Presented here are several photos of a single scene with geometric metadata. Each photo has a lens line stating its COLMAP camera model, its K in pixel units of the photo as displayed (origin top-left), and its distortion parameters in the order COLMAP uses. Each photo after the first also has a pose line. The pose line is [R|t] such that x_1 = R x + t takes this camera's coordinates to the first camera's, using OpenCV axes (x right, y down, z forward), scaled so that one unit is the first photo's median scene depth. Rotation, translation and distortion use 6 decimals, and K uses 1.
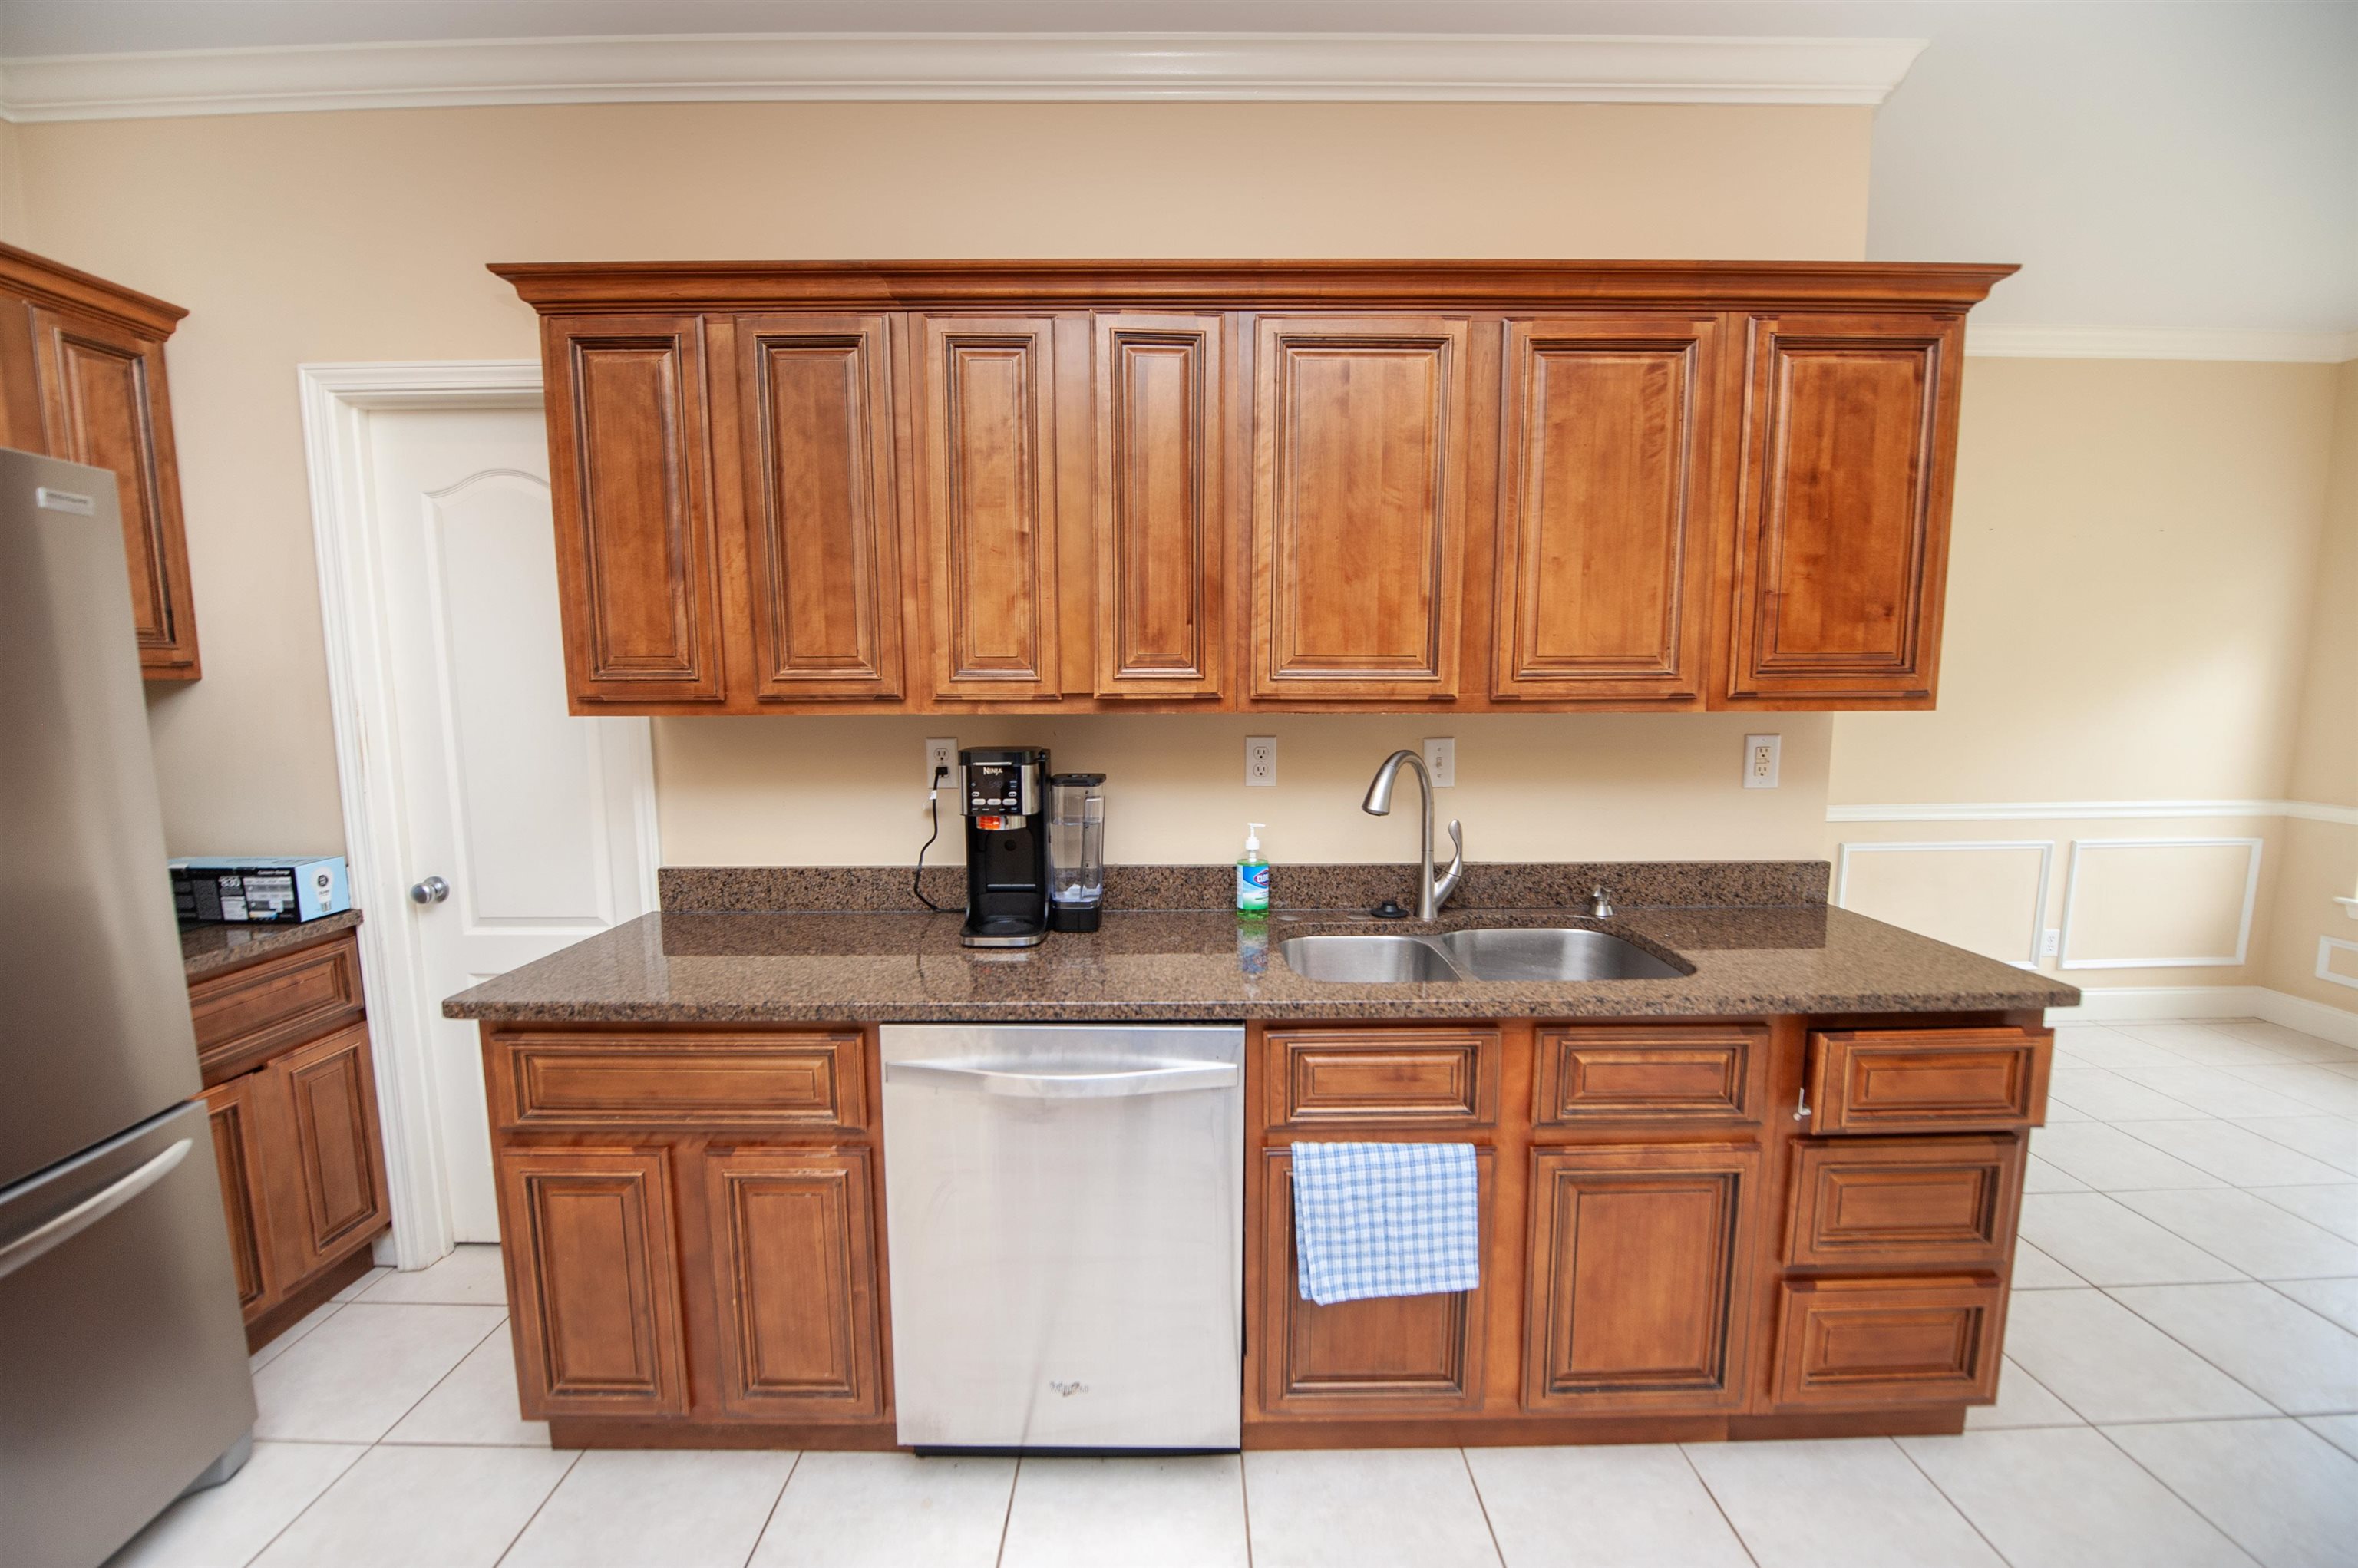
lens RADIAL K [[945.4, 0, 1188.9], [0, 945.4, 791.3], [0, 0, 1]] dist [-0.018670, -0.001328]
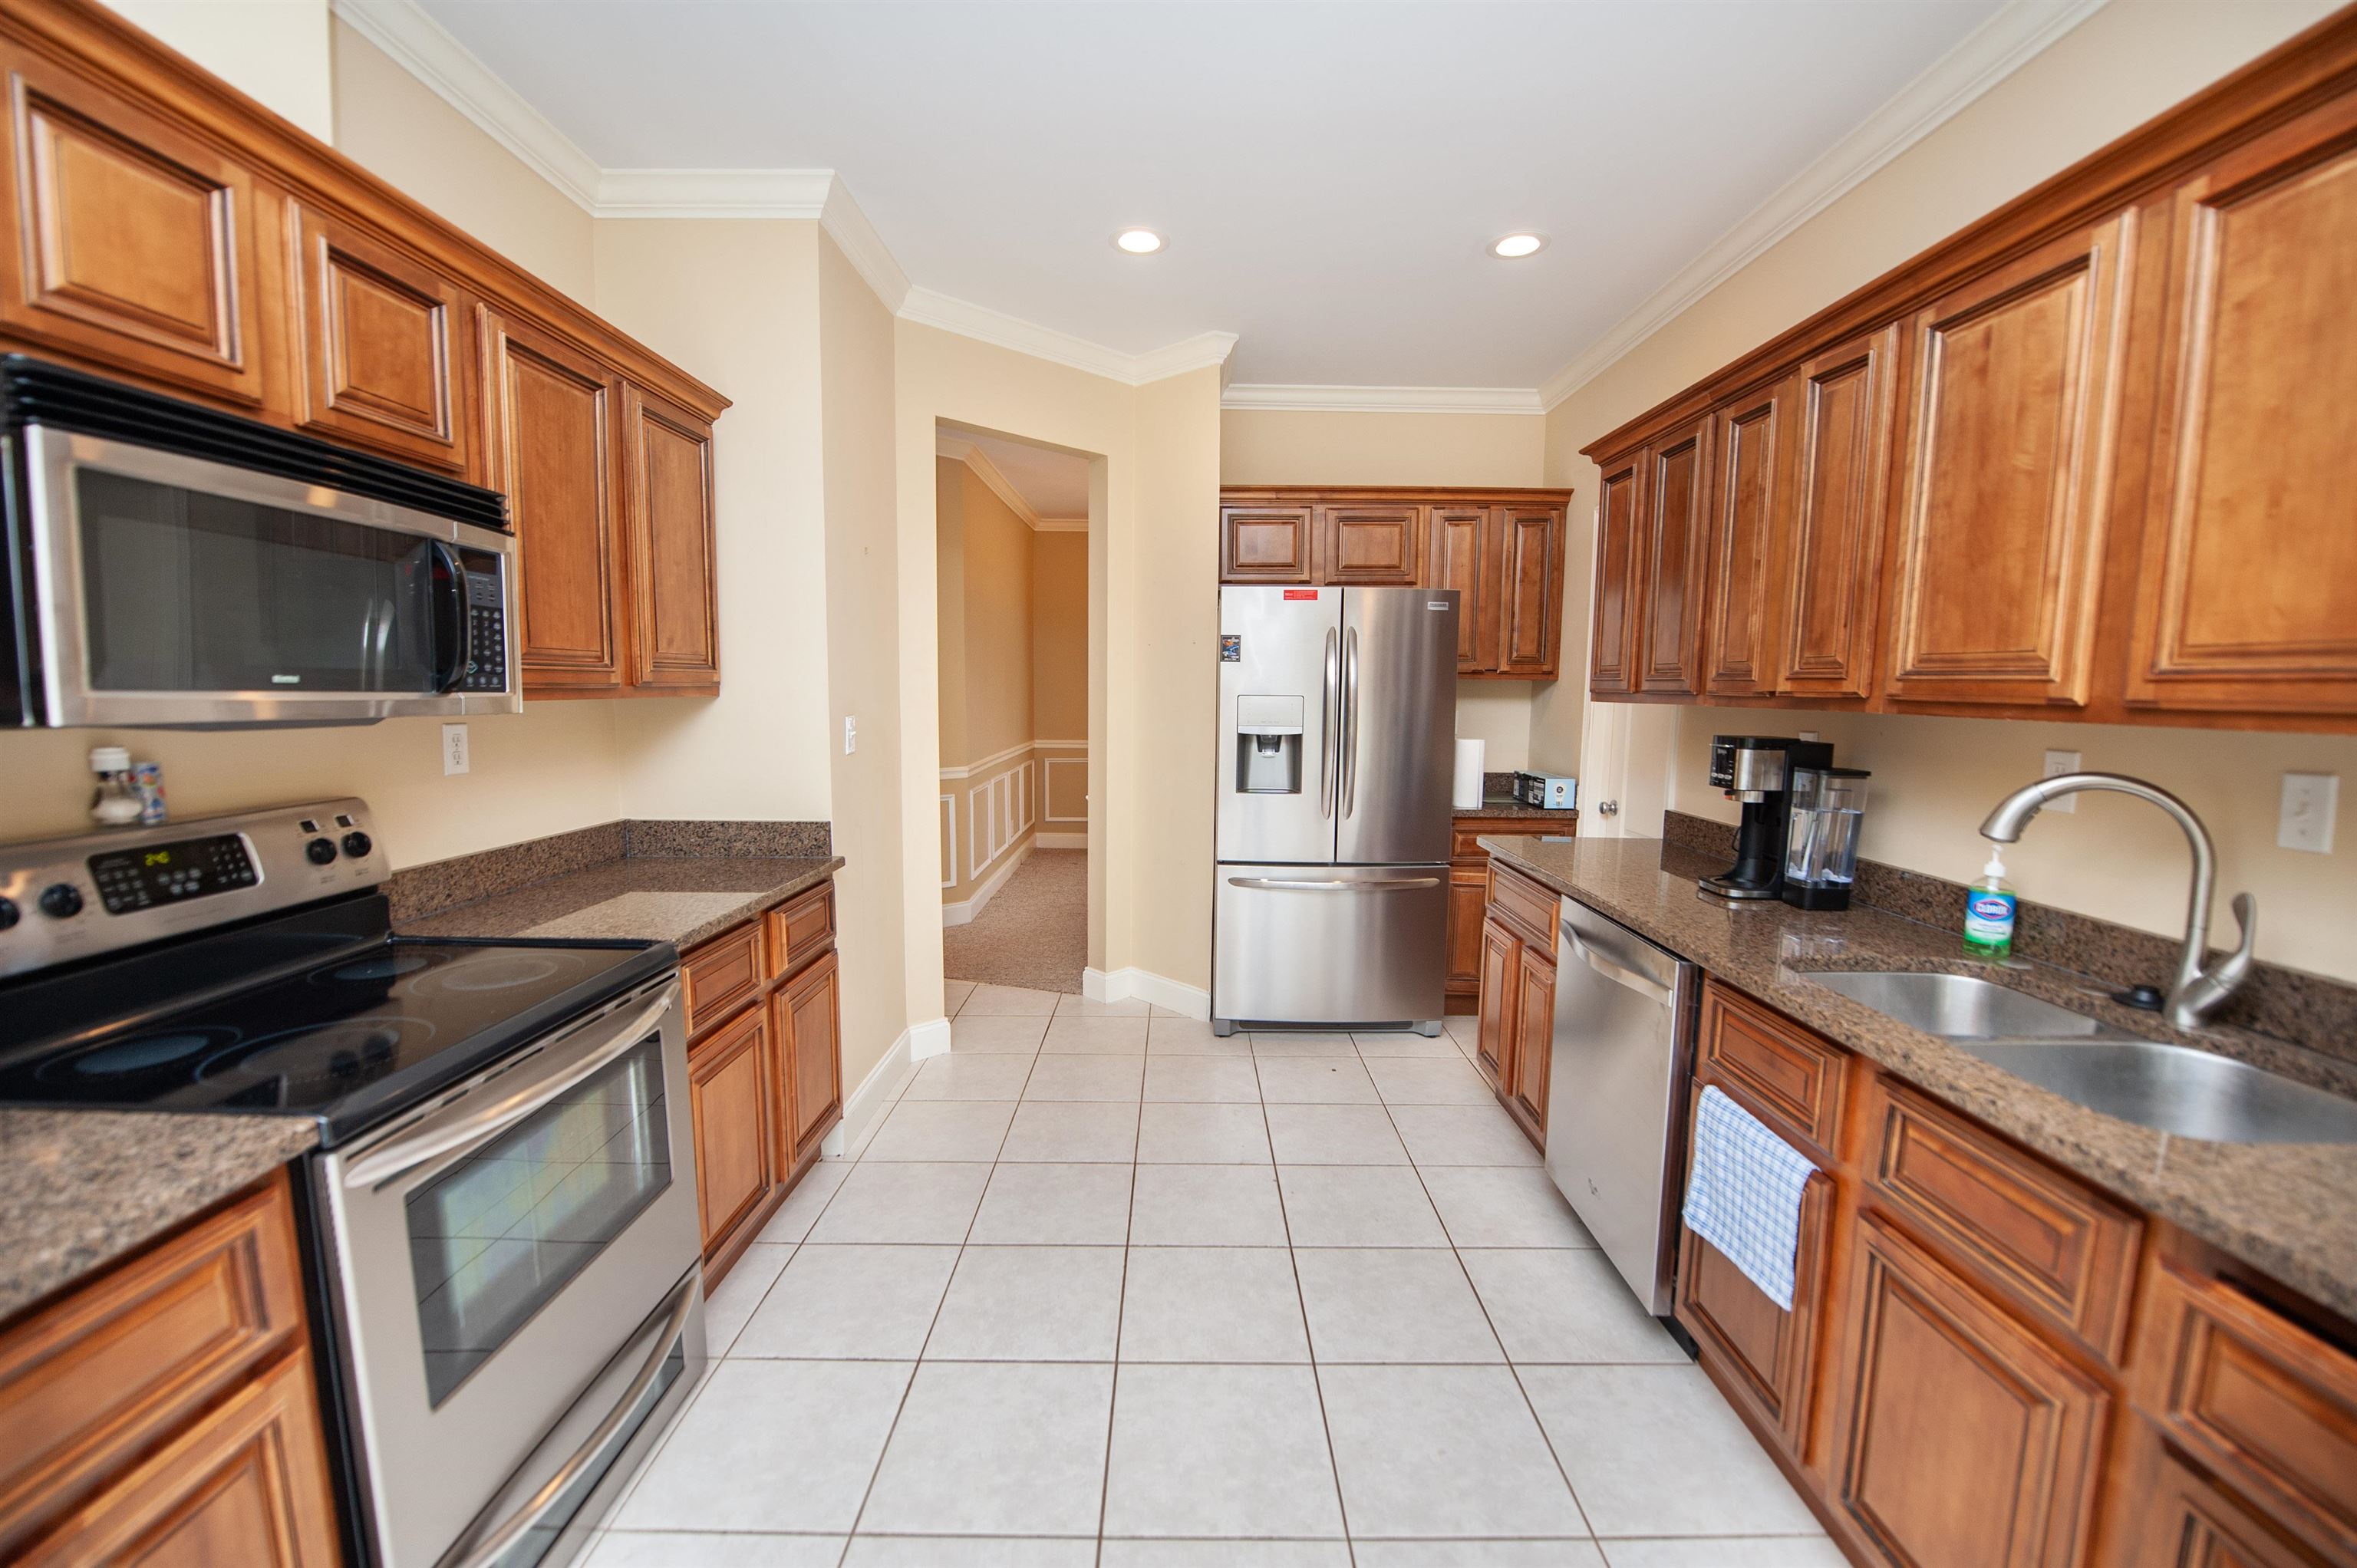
lens RADIAL K [[945.0, 0, 1187.0], [0, 945.0, 784.3], [0, 0, 1]] dist [-0.018670, -0.001328]
pose [[-0.000945, 0.107933, -0.994158, 1.060249], [-0.130432, 0.985652, 0.107133, -0.019444], [0.991457, 0.129771, 0.013146, 0.277851]]
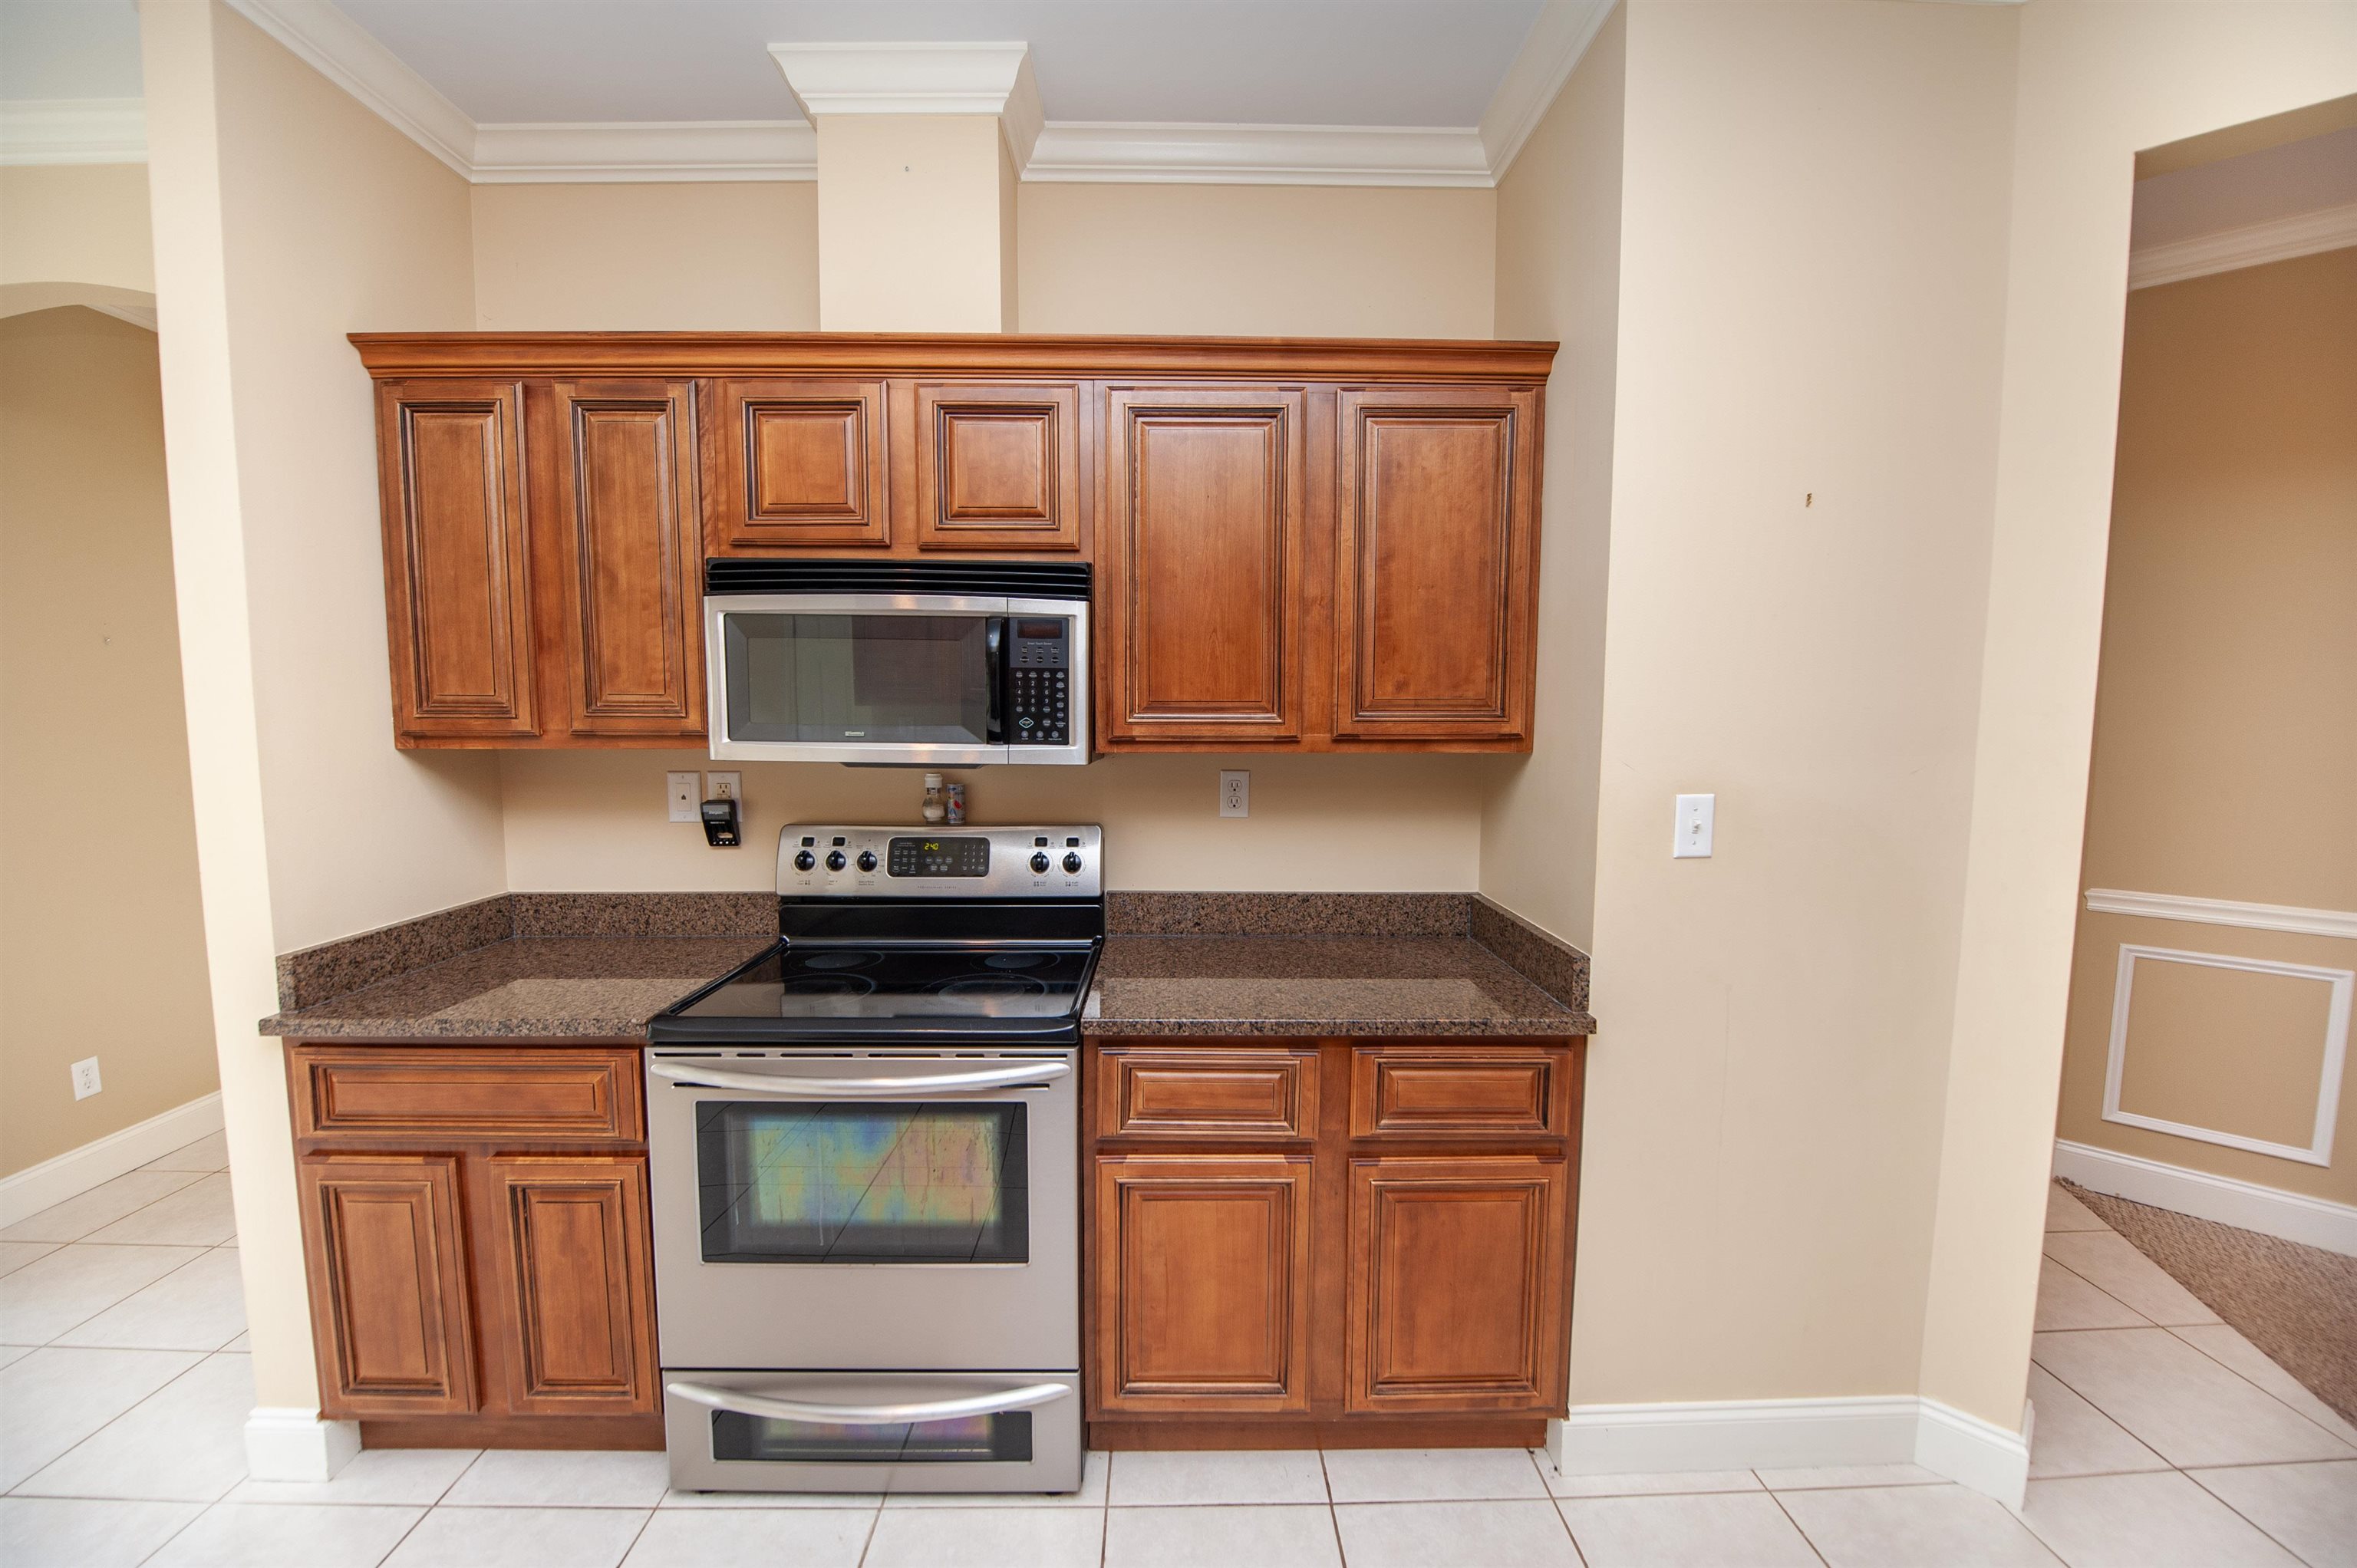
lens RADIAL K [[945.0, 0, 1184.8], [0, 945.0, 793.4], [0, 0, 1]] dist [-0.018670, -0.001328]
pose [[-0.999935, 0.003685, -0.010774, -0.002244], [0.001353, 0.977949, 0.208838, -0.084709], [0.011306, 0.208810, -0.977891, 0.622259]]
